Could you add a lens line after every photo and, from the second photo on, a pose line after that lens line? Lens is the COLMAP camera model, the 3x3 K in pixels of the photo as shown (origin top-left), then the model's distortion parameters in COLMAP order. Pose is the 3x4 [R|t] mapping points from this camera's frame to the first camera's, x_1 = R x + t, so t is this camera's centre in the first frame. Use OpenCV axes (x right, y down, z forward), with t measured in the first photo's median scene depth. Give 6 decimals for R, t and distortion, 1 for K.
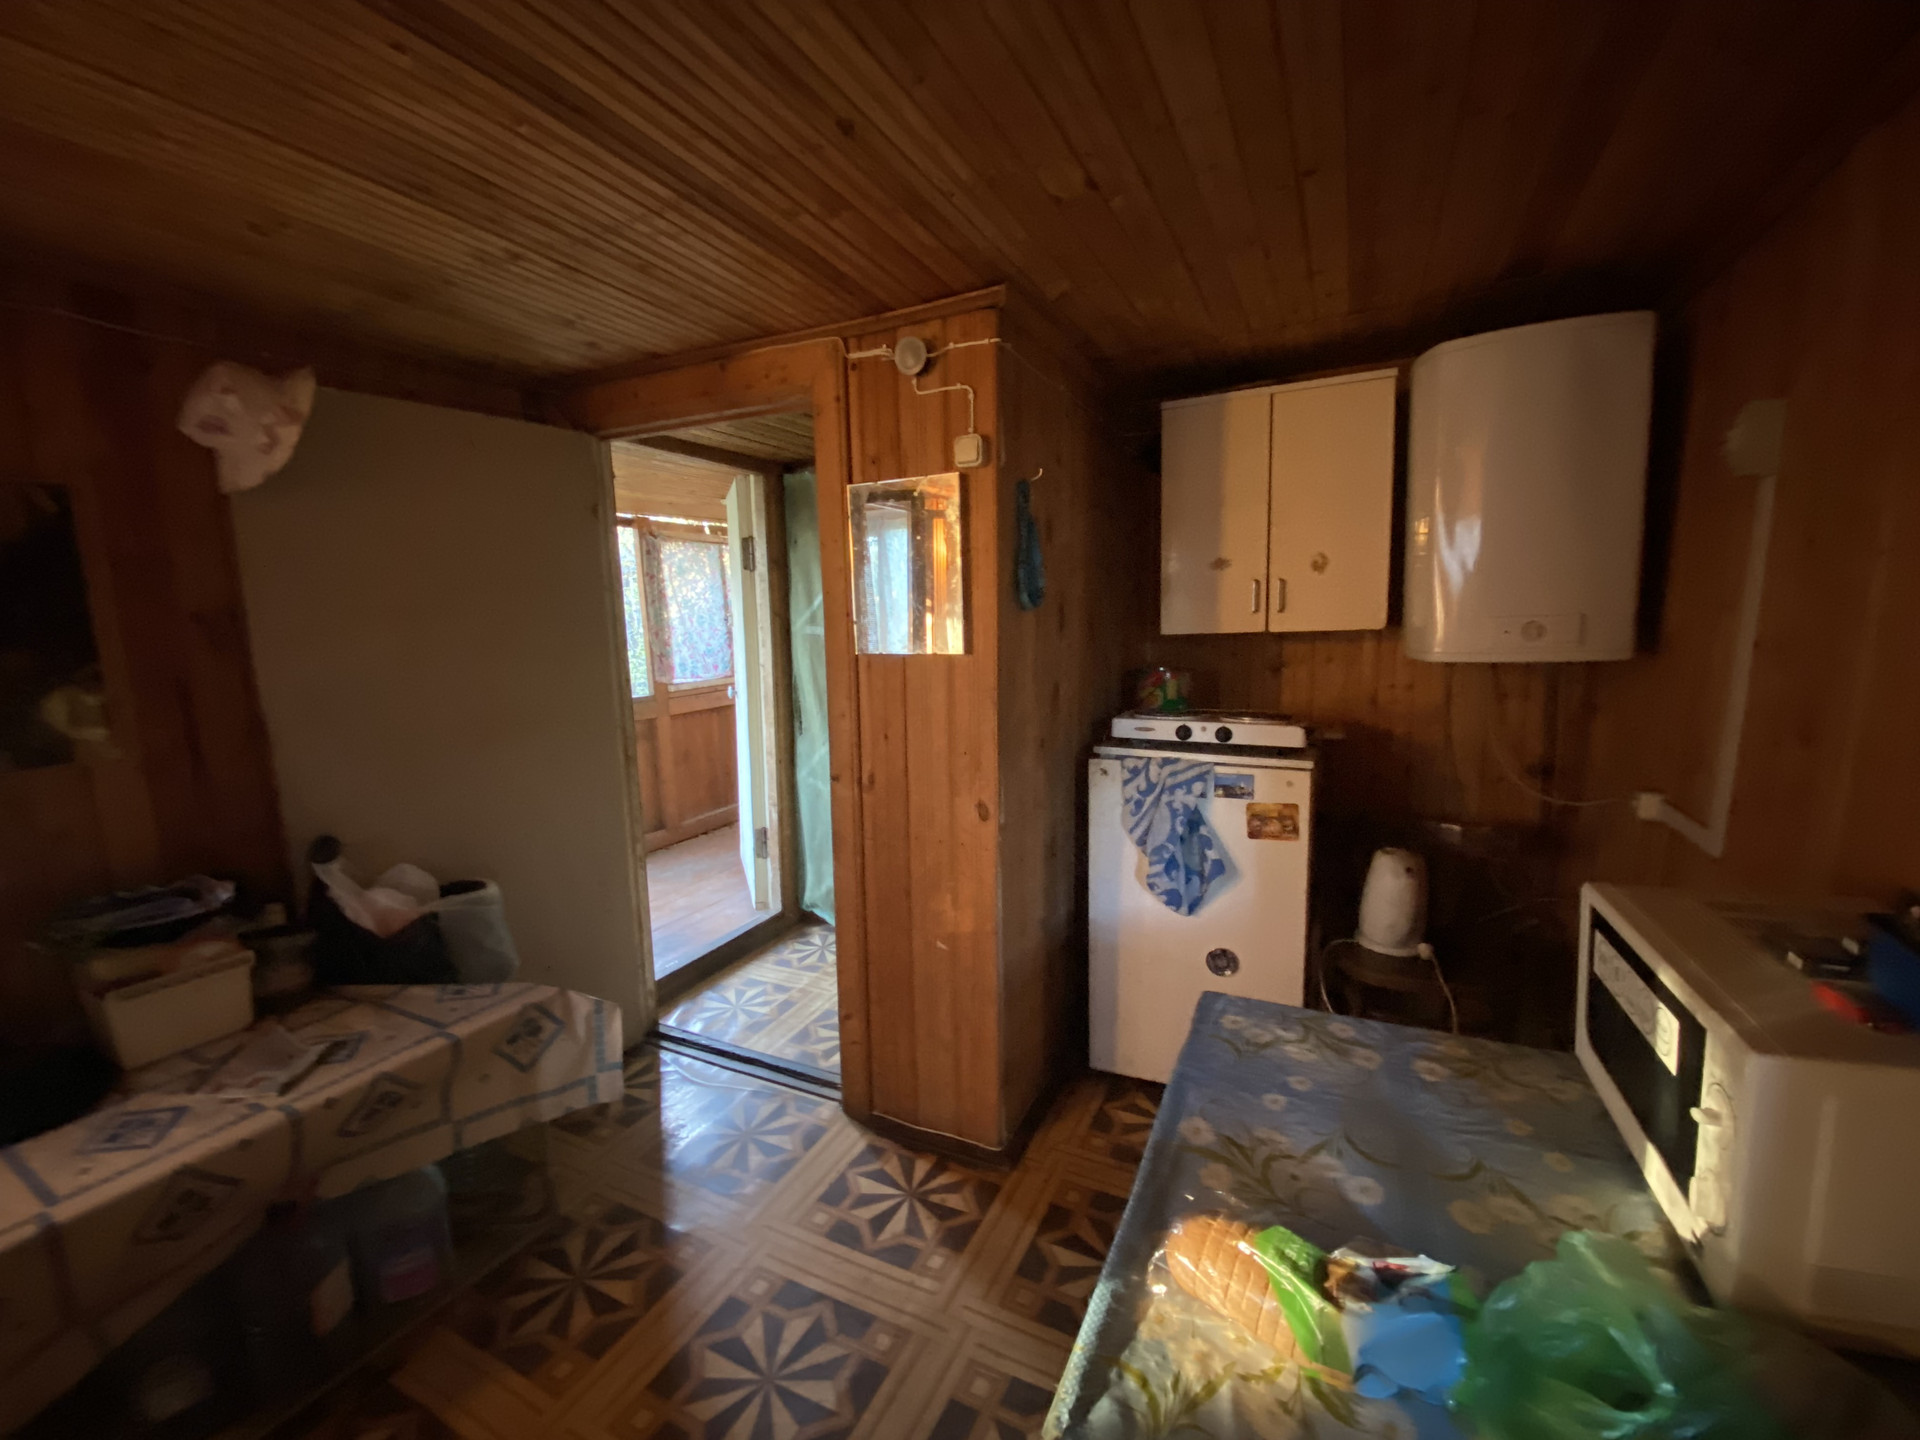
lens RADIAL K [[770.9, 0, 958.3], [0, 770.9, 717.3], [0, 0, 1]] dist [0.017761, -0.018921]
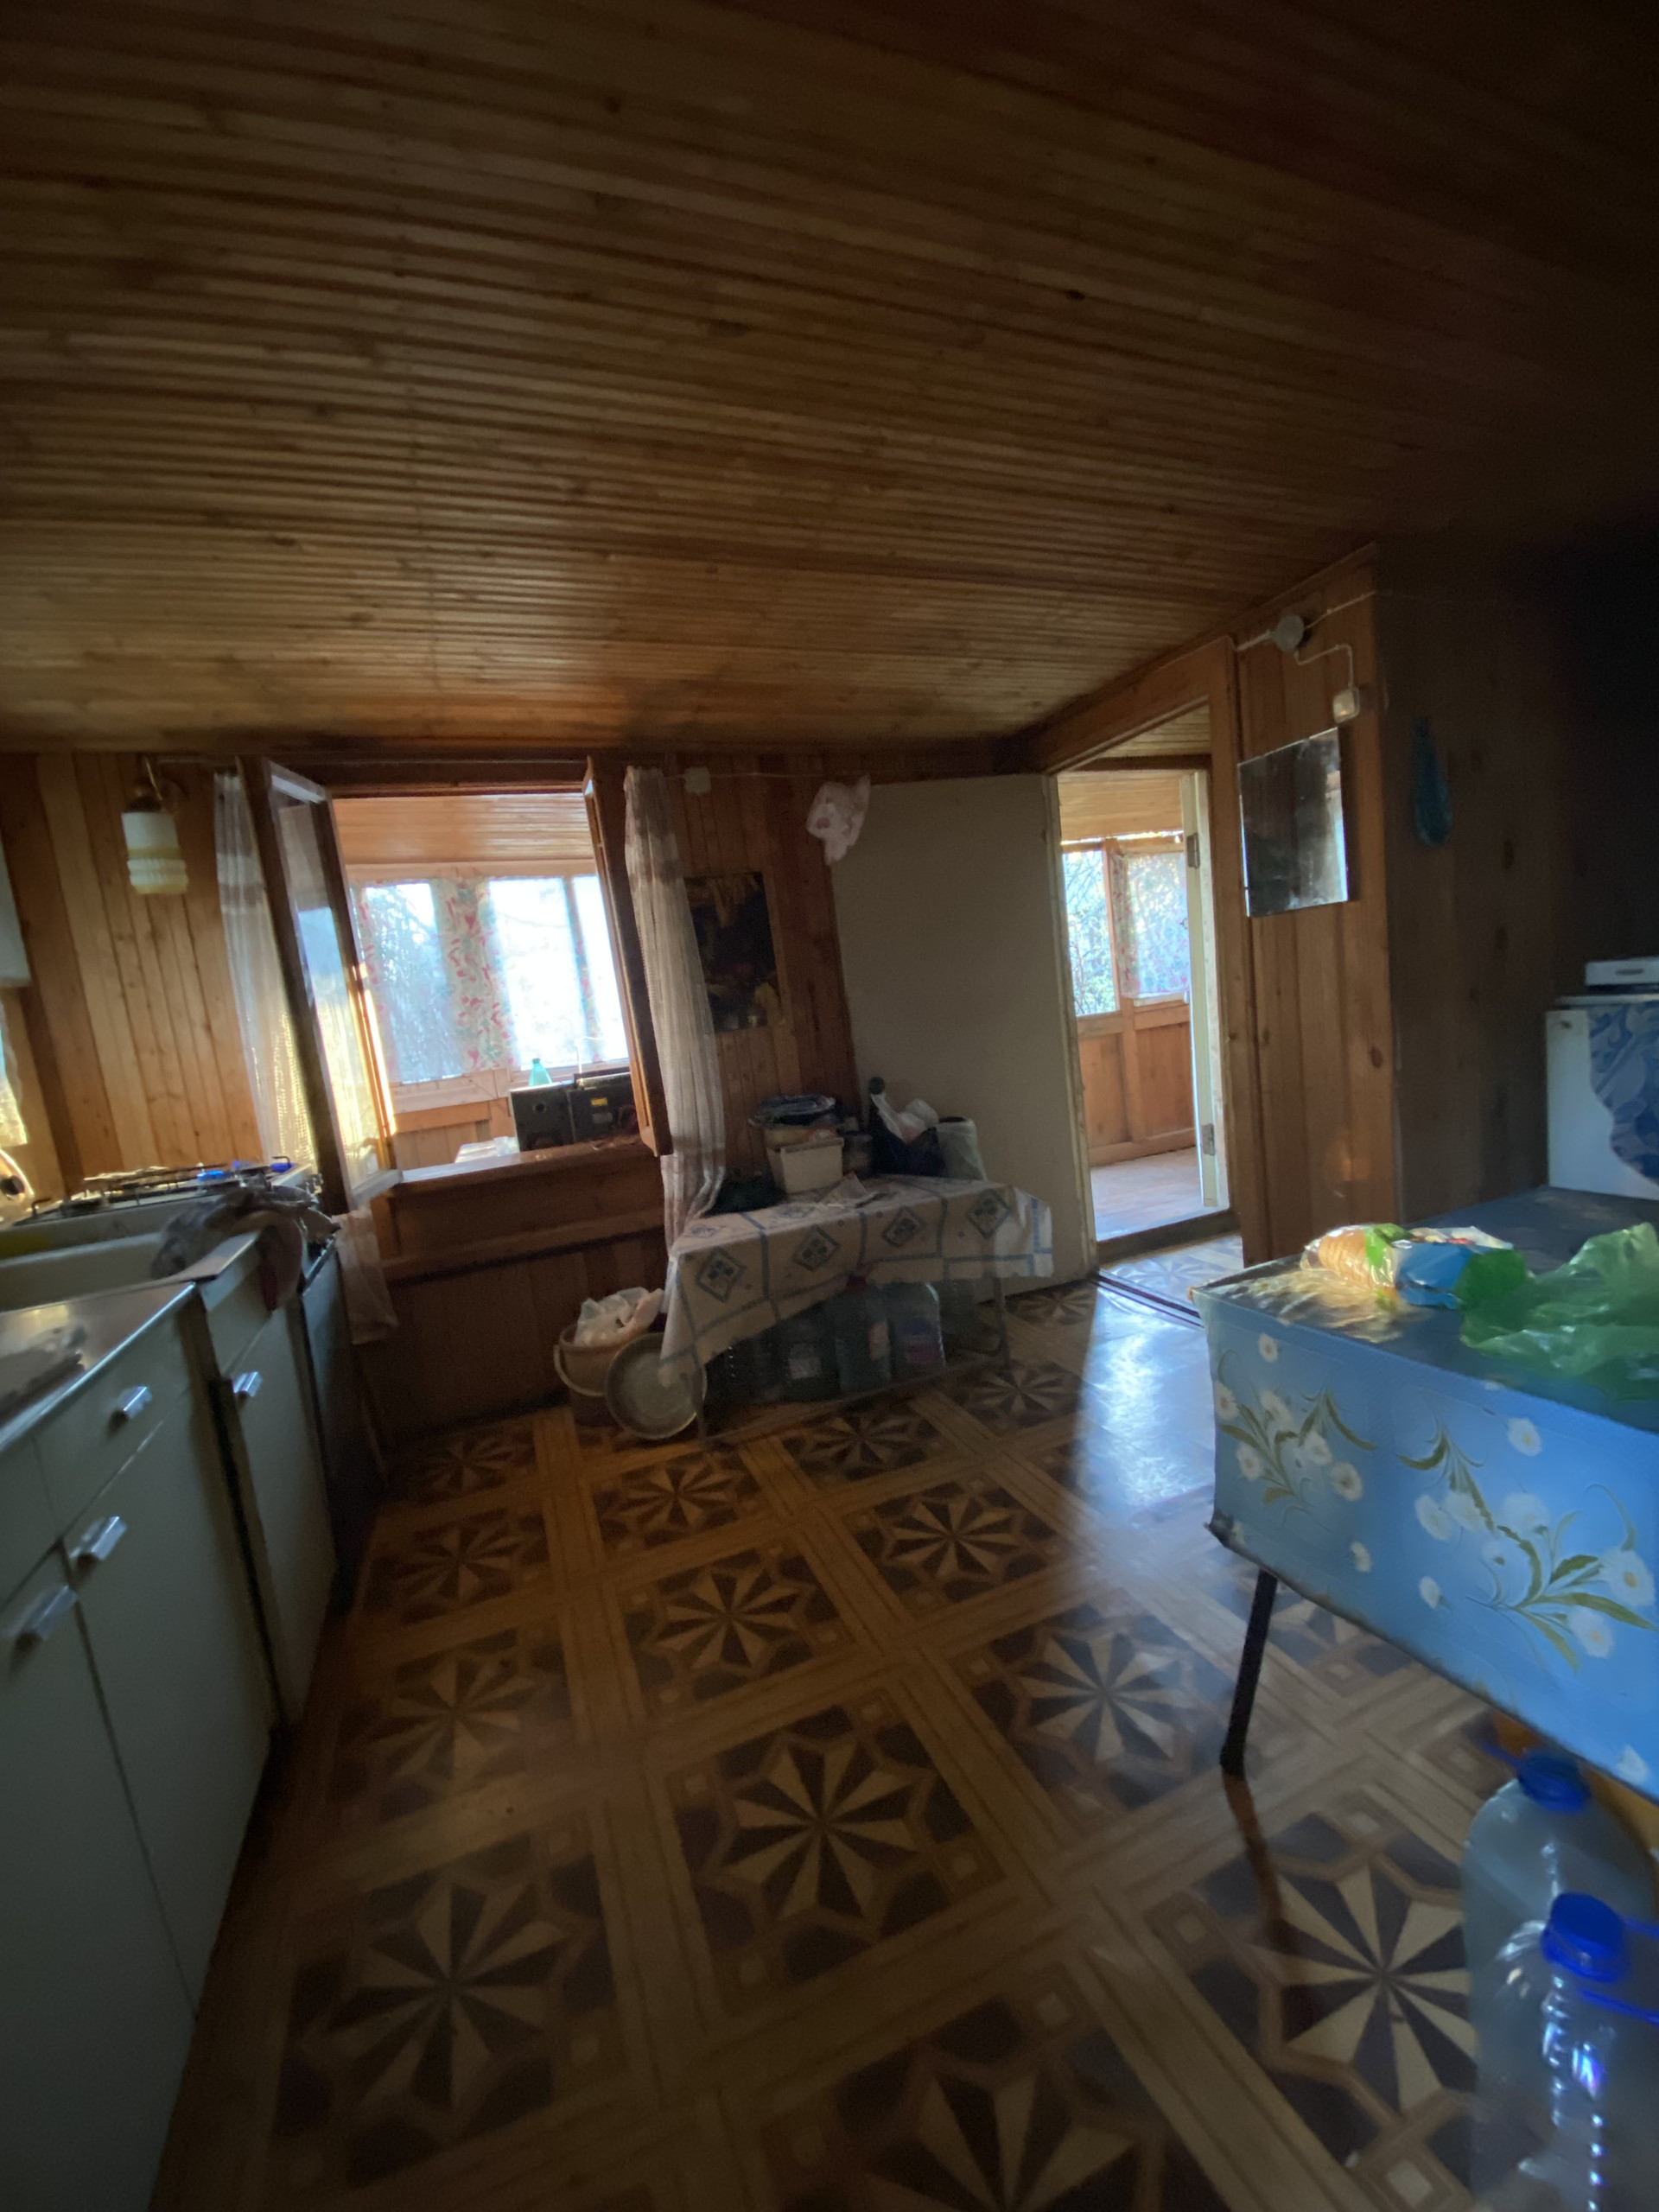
lens RADIAL K [[888.2, 0, 820.3], [0, 888.2, 1118.2], [0, 0, 1]] dist [0.017761, -0.018921]
pose [[0.734849, 0.022930, -0.677843, 0.310662], [0.008818, 0.999021, 0.043355, 0.153321], [0.678173, -0.037836, 0.733927, -0.390575]]
